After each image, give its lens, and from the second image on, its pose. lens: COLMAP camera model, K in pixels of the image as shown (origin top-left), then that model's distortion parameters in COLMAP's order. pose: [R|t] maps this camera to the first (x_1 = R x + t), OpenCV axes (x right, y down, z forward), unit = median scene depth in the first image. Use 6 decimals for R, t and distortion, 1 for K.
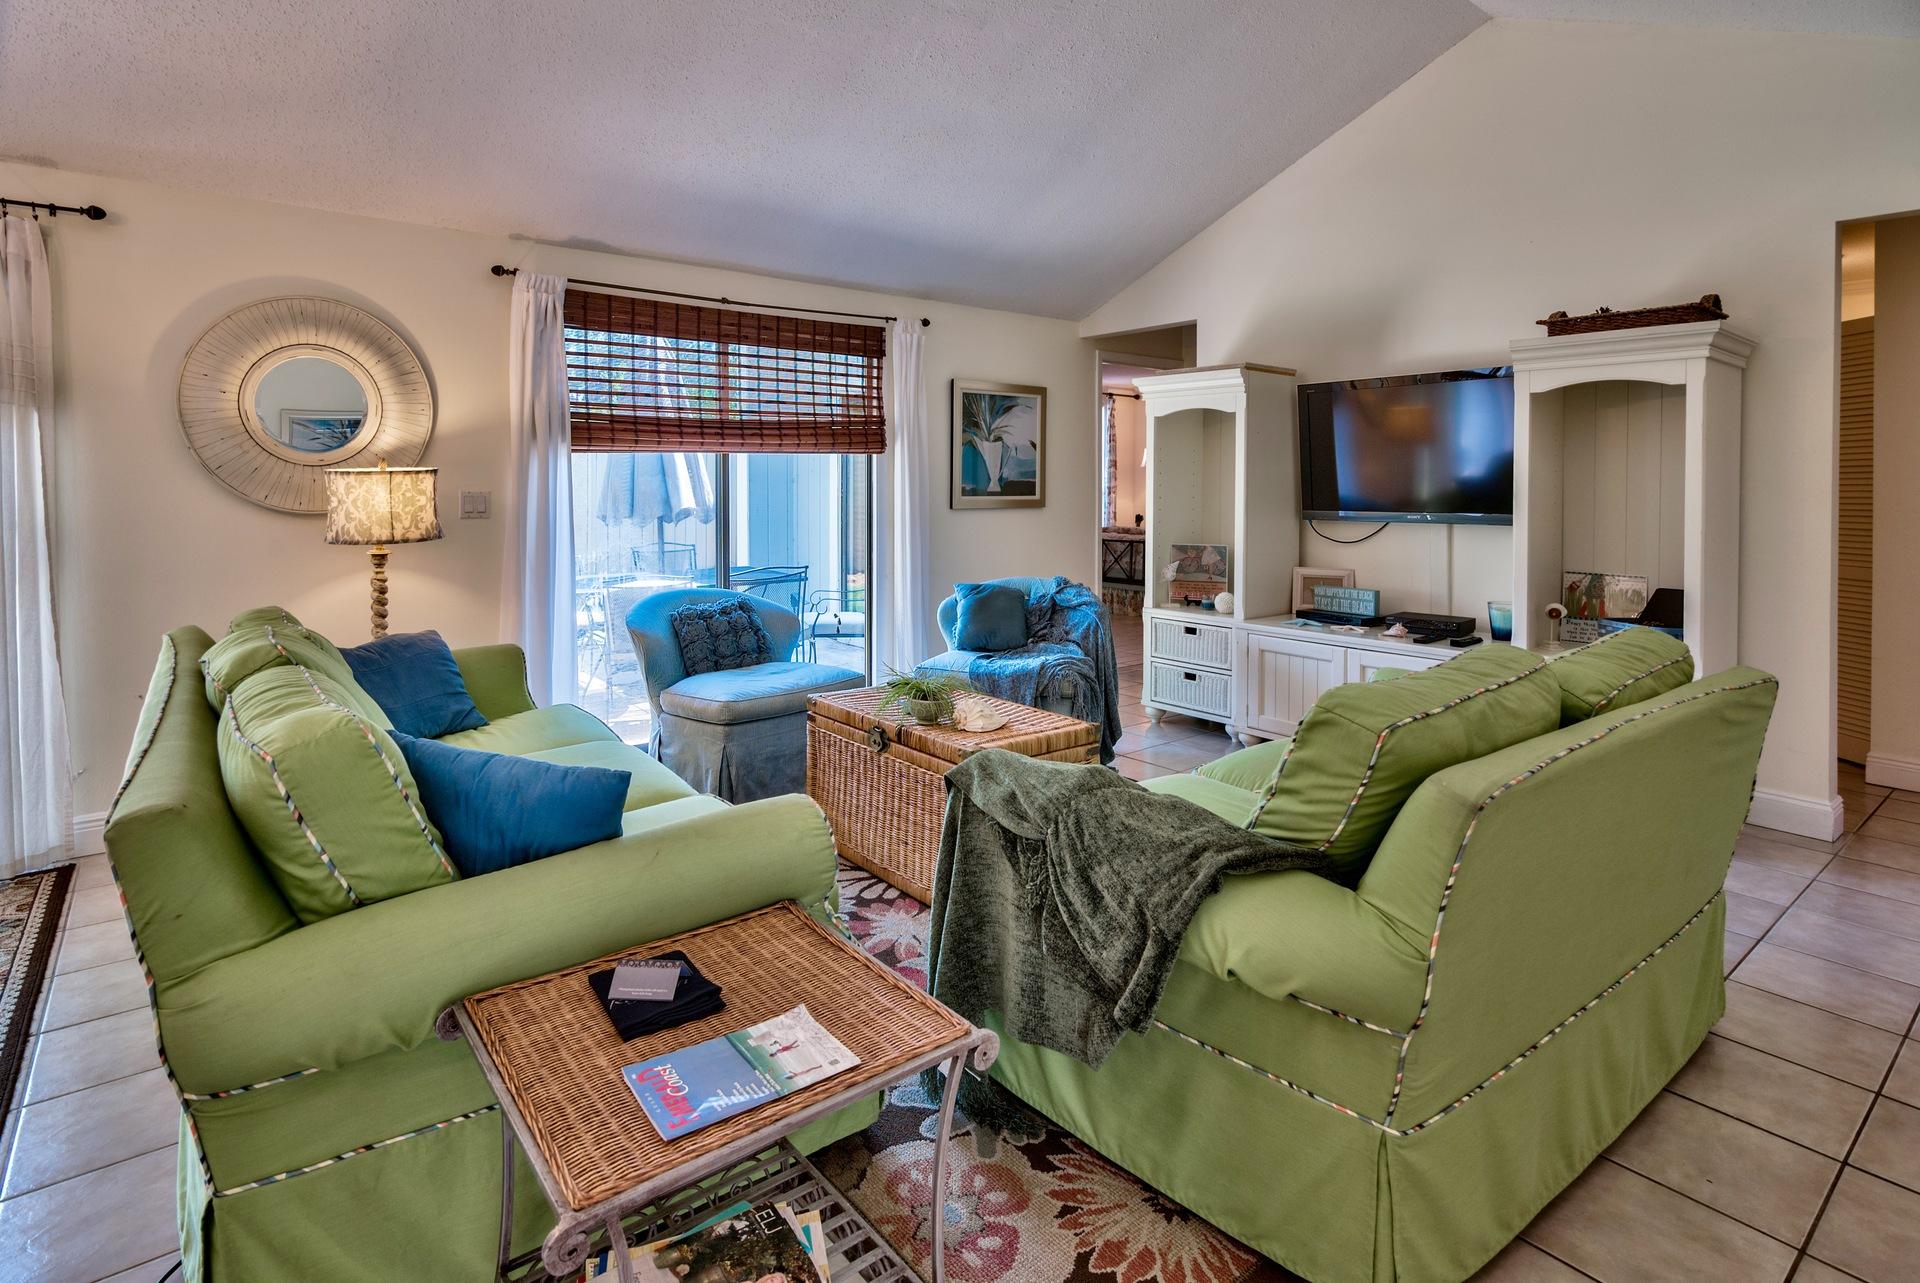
lens RADIAL K [[978.6, 0, 975.0], [0, 978.6, 499.5], [0, 0, 1]] dist [-0.005080, -0.000095]
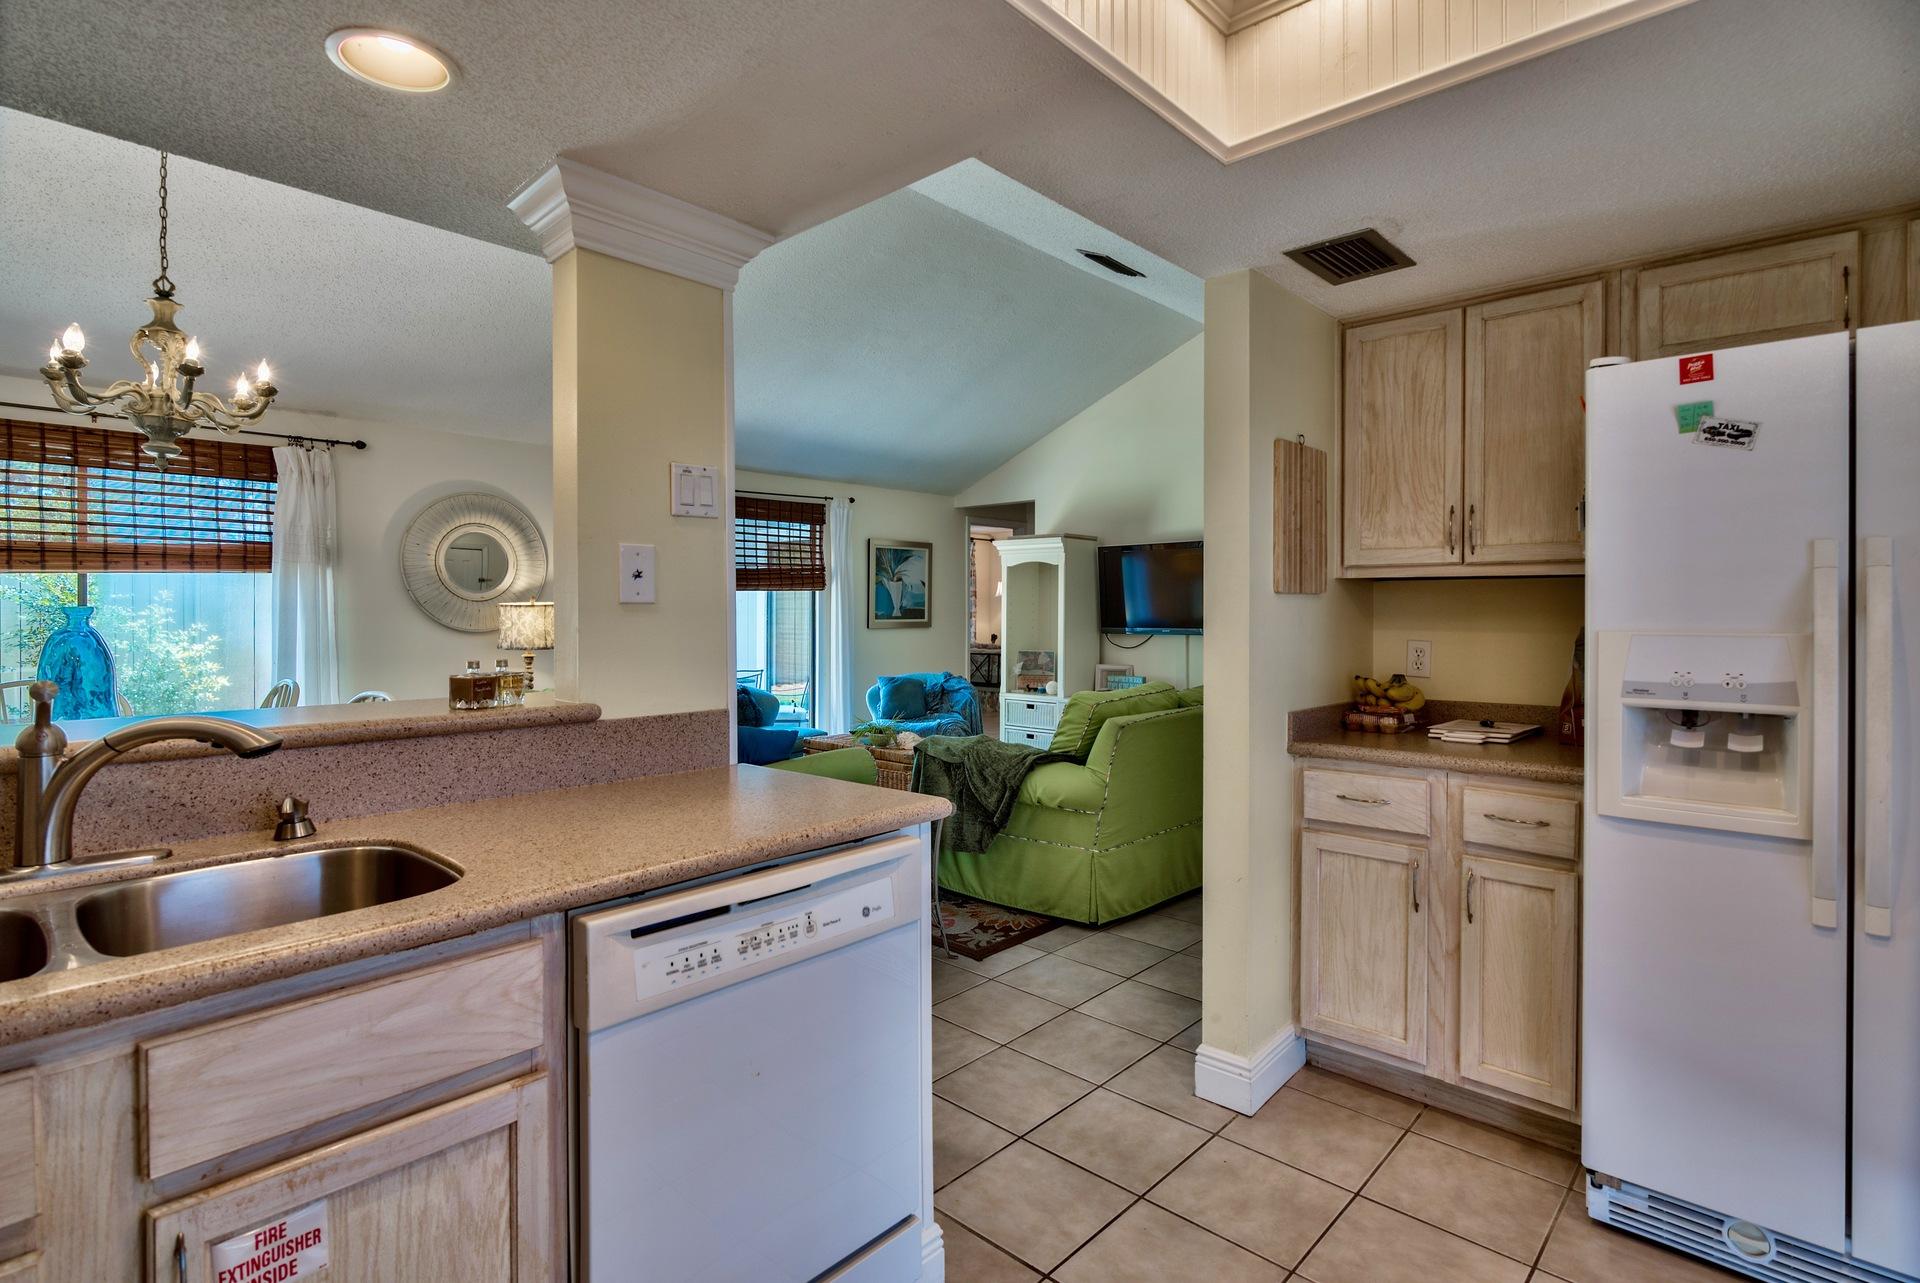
lens RADIAL K [[950.4, 0, 932.0], [0, 950.4, 644.2], [0, 0, 1]] dist [-0.002592, 0.000541]
pose [[0.994534, -0.006394, 0.104222, -0.105567], [0.004266, 0.999778, 0.020631, 0.006078], [-0.104331, -0.020074, 0.994340, -0.555900]]
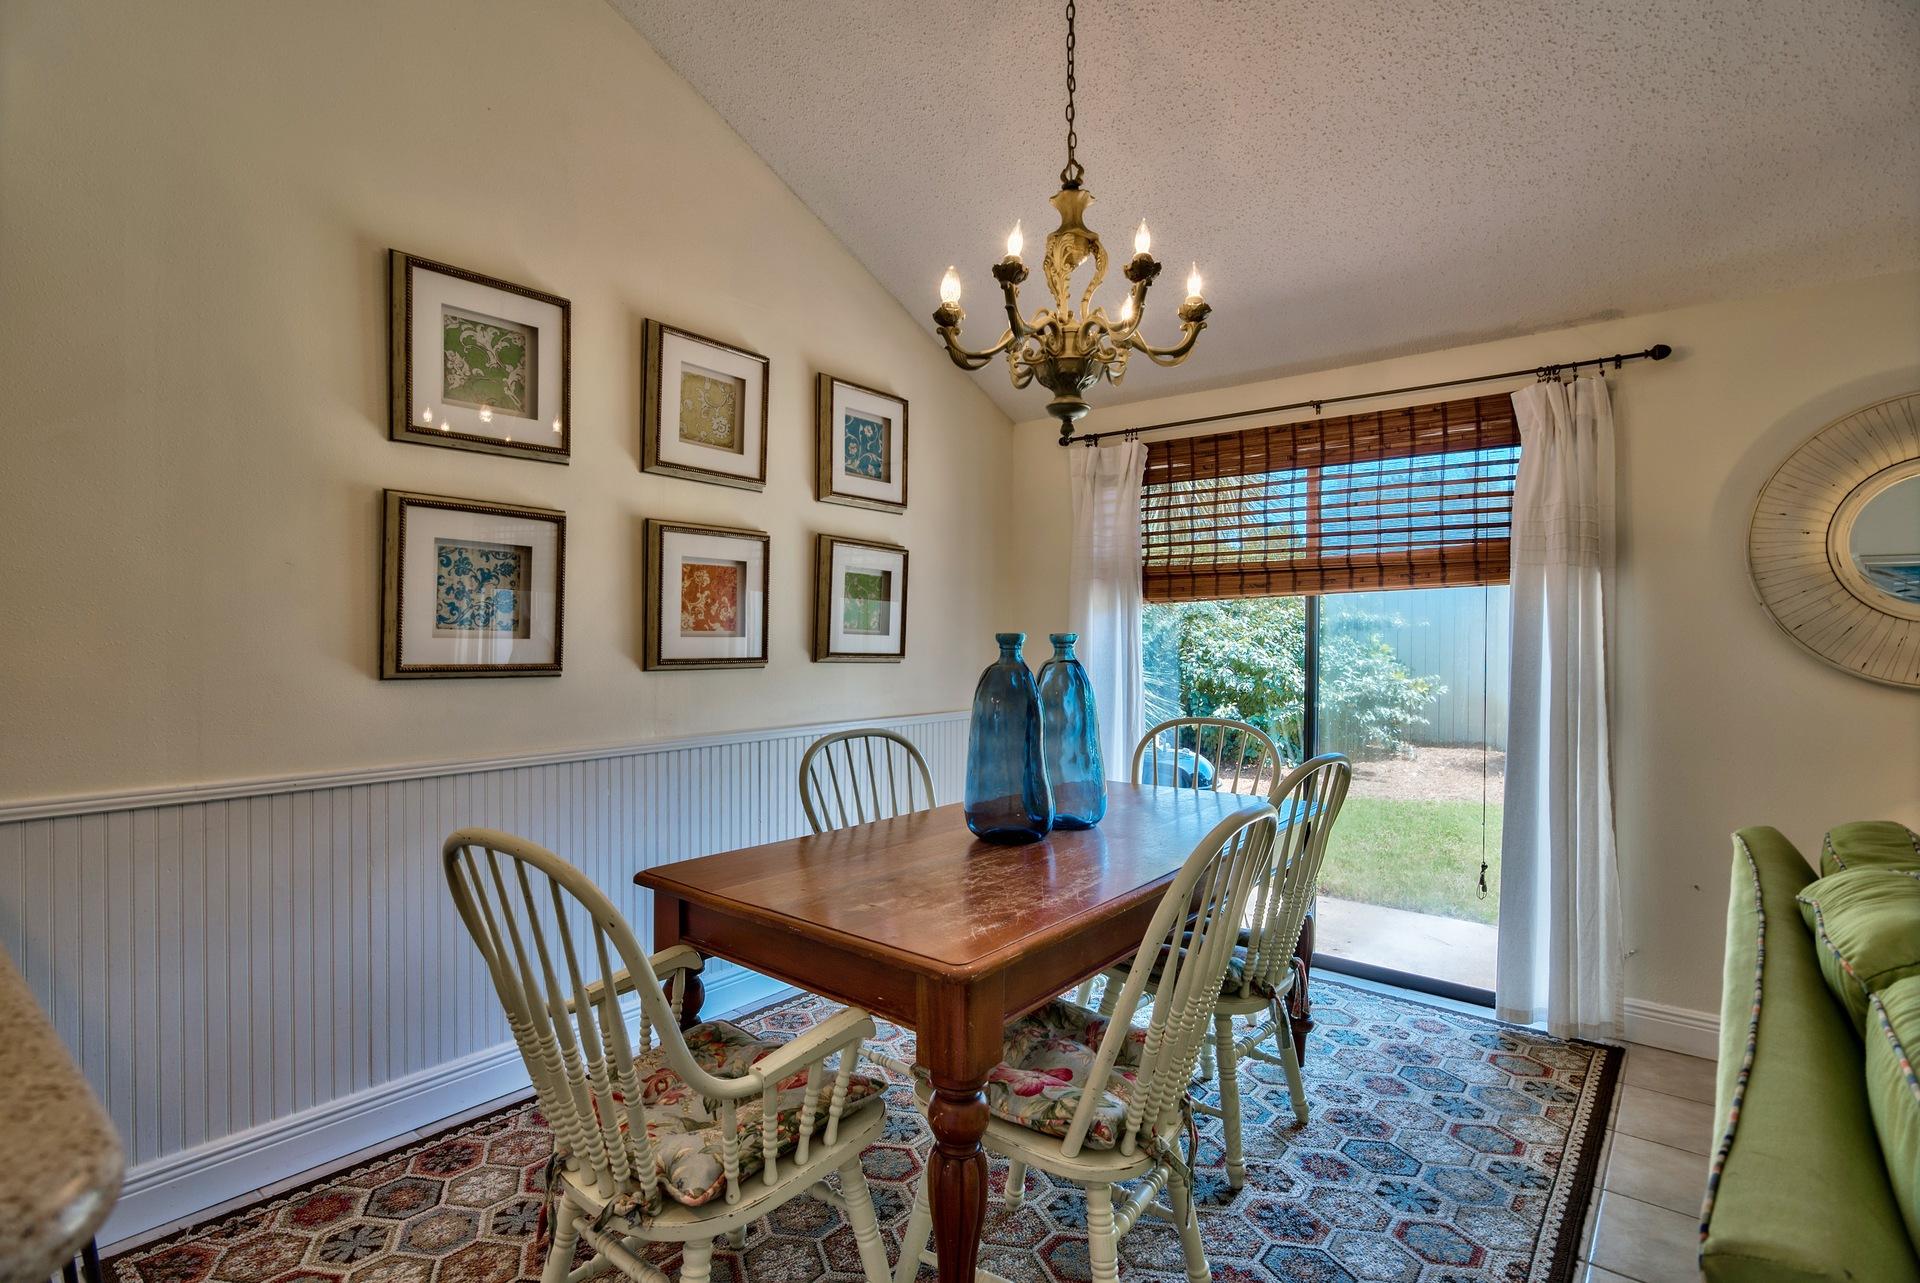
lens RADIAL K [[950.4, 0, 932.0], [0, 950.4, 644.2], [0, 0, 1]] dist [-0.002592, 0.000541]
pose [[0.193656, 0.004777, -0.981058, -0.129380], [-0.020863, 0.999782, 0.000749, -0.003790], [0.980848, 0.020323, 0.193714, 0.130600]]
